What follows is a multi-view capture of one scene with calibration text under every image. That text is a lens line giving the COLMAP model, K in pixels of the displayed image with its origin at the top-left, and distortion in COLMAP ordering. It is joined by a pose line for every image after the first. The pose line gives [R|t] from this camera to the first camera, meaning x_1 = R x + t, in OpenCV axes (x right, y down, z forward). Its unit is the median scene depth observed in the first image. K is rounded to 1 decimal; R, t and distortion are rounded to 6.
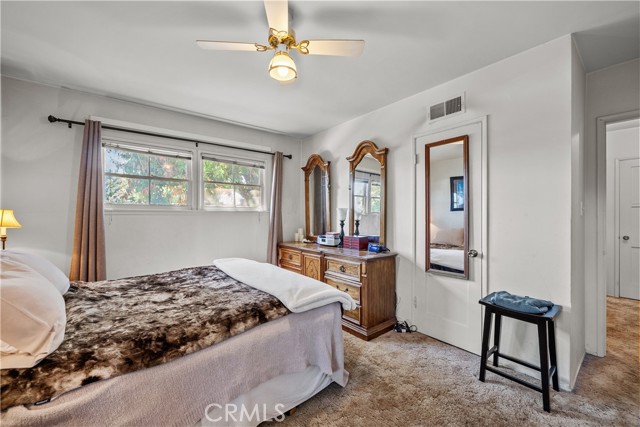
lens RADIAL K [[256.0, 0, 320.1], [0, 256.0, 211.5], [0, 0, 1]] dist [0.001133, 0.000121]
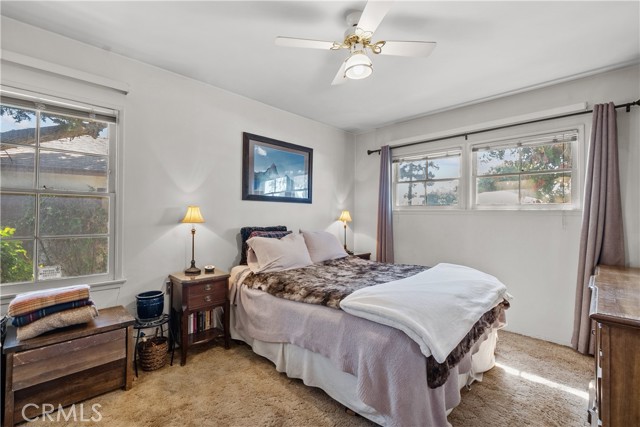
lens RADIAL K [[282.6, 0, 319.3], [0, 282.6, 214.7], [0, 0, 1]] dist [0.010852, -0.000087]
pose [[0.117857, 0.005260, -0.993017, 0.598690], [0.003550, 0.999977, 0.005719, 0.007167], [0.993024, -0.004199, 0.117836, 0.469180]]
